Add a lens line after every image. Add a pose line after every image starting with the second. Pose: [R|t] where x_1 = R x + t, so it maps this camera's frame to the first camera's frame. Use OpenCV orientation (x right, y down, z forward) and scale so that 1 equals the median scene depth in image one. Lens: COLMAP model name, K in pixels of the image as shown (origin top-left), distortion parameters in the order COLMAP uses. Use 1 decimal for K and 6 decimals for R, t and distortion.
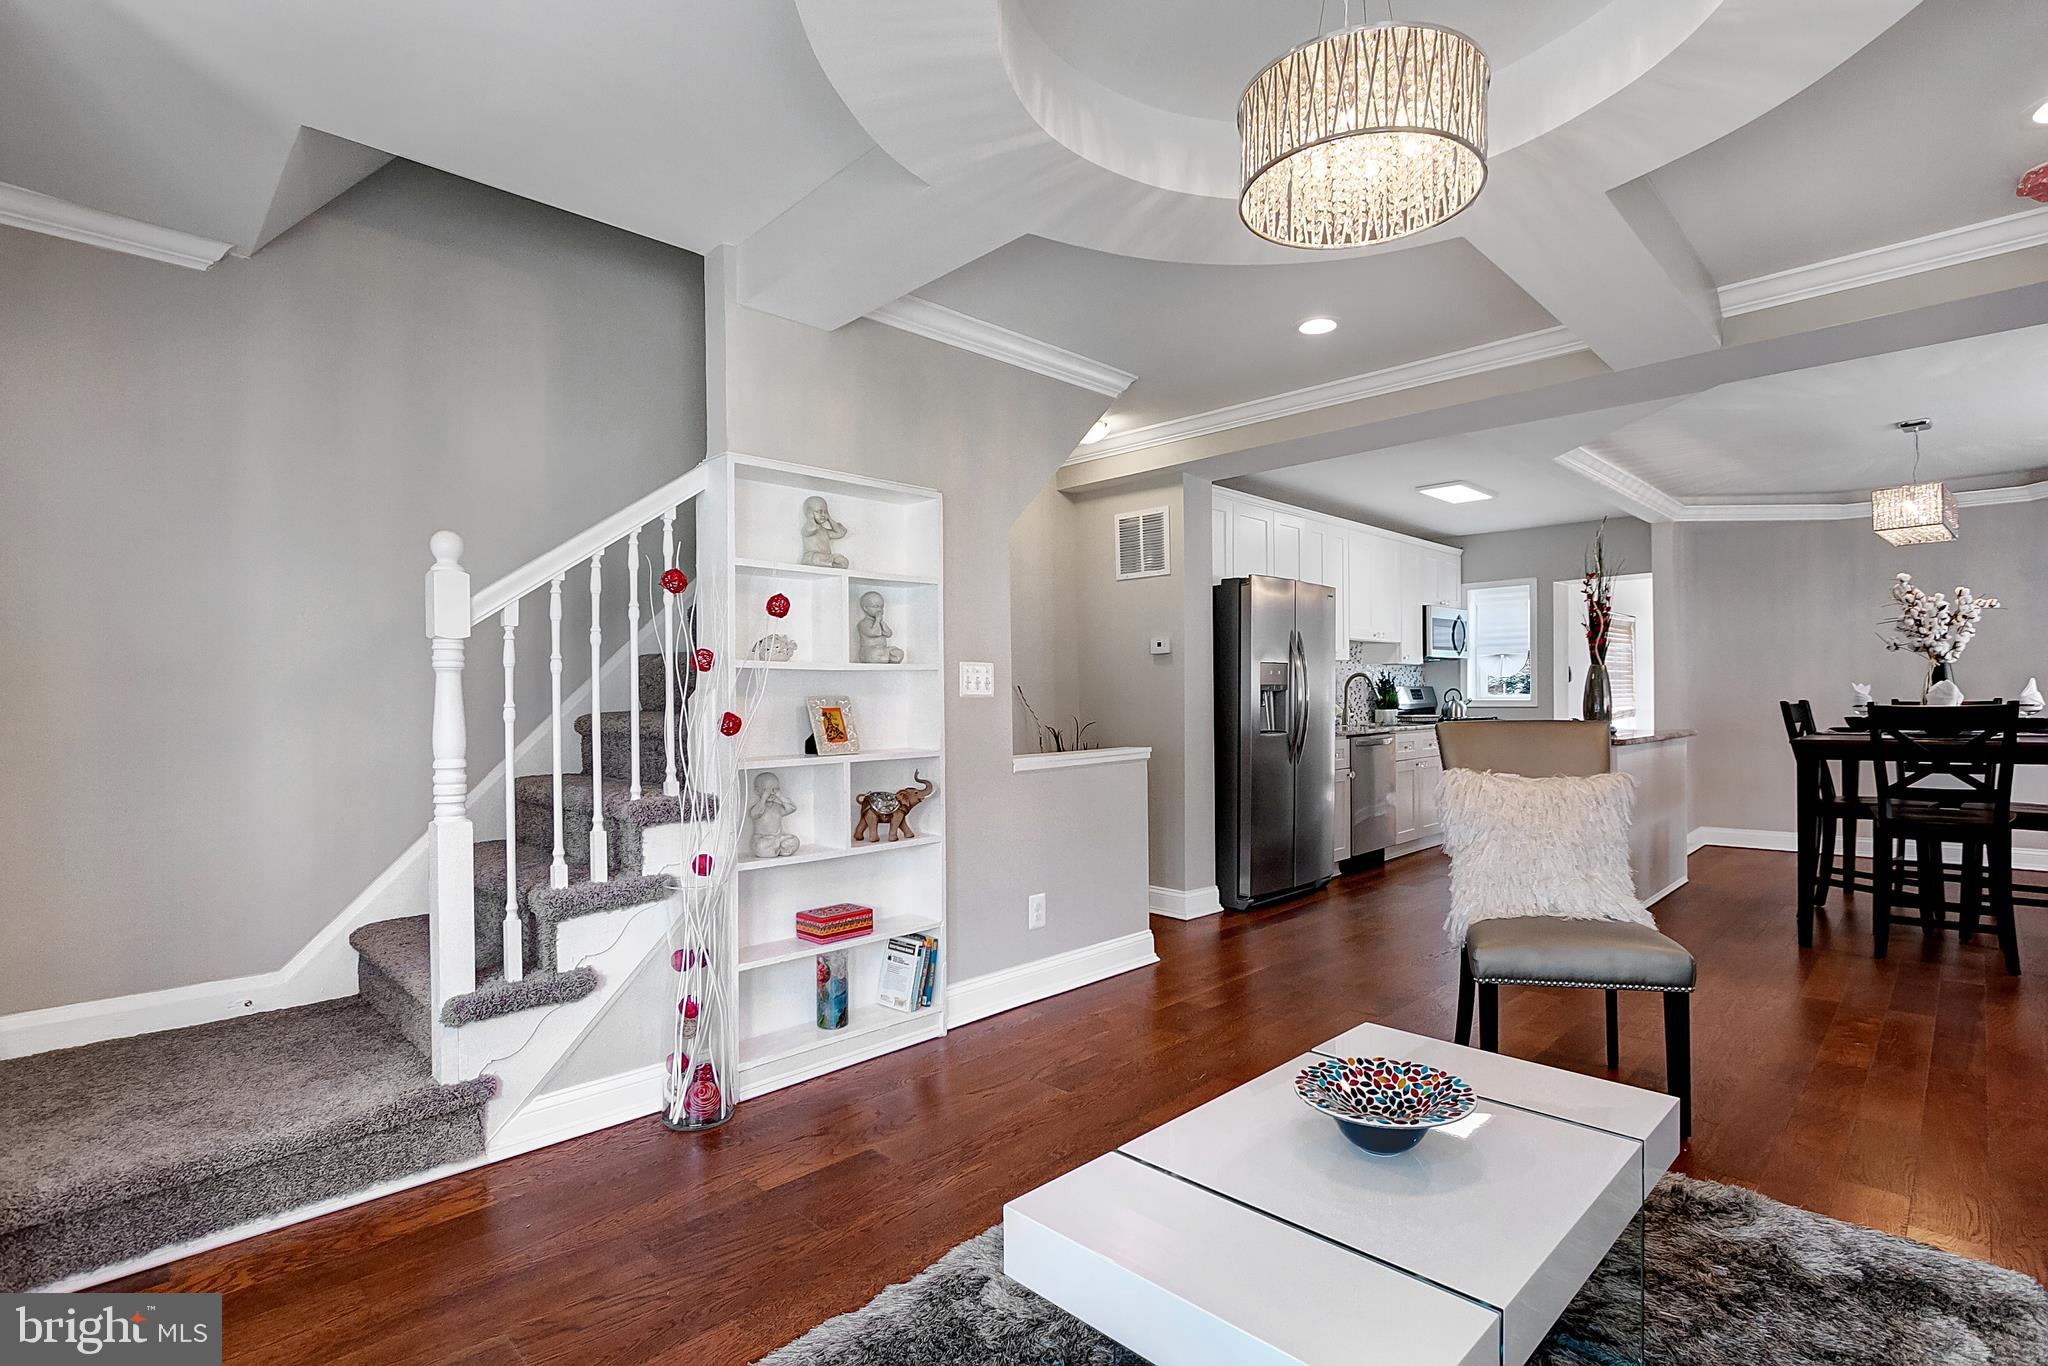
lens RADIAL K [[975.6, 0, 984.7], [0, 975.6, 678.6], [0, 0, 1]] dist [-0.012725, -0.000493]
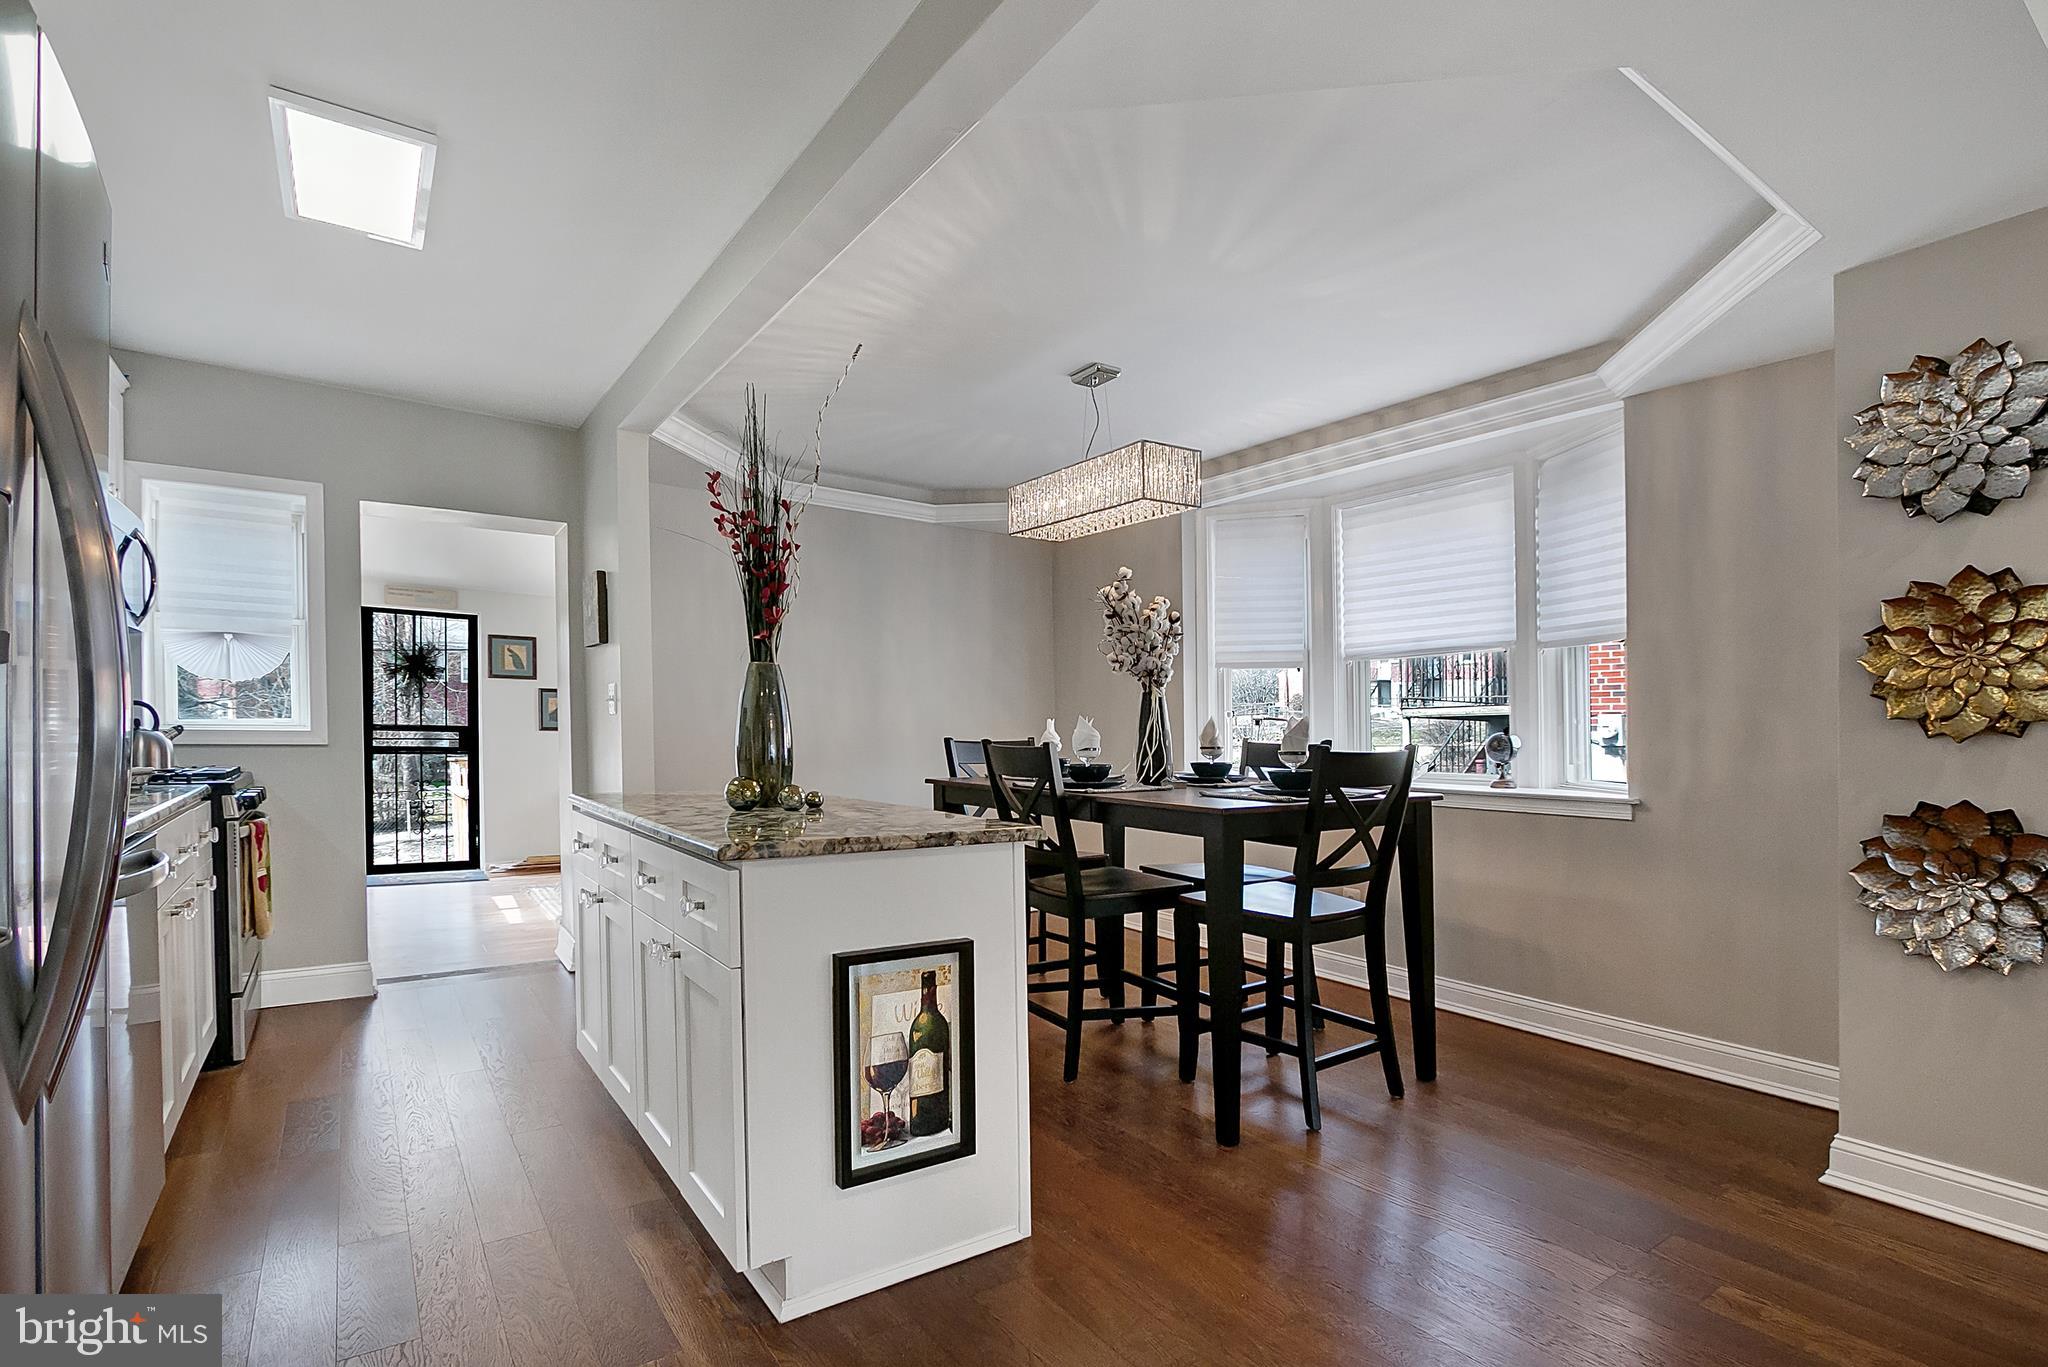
lens RADIAL K [[1003.5, 0, 1109.1], [0, 1003.5, 727.3], [0, 0, 1]] dist [0.001433, -0.000059]
pose [[0.102971, 0.015321, 0.994566, 0.229783], [-0.032960, 0.999385, -0.011982, 0.026460], [-0.994138, -0.031547, 0.103413, 1.178393]]
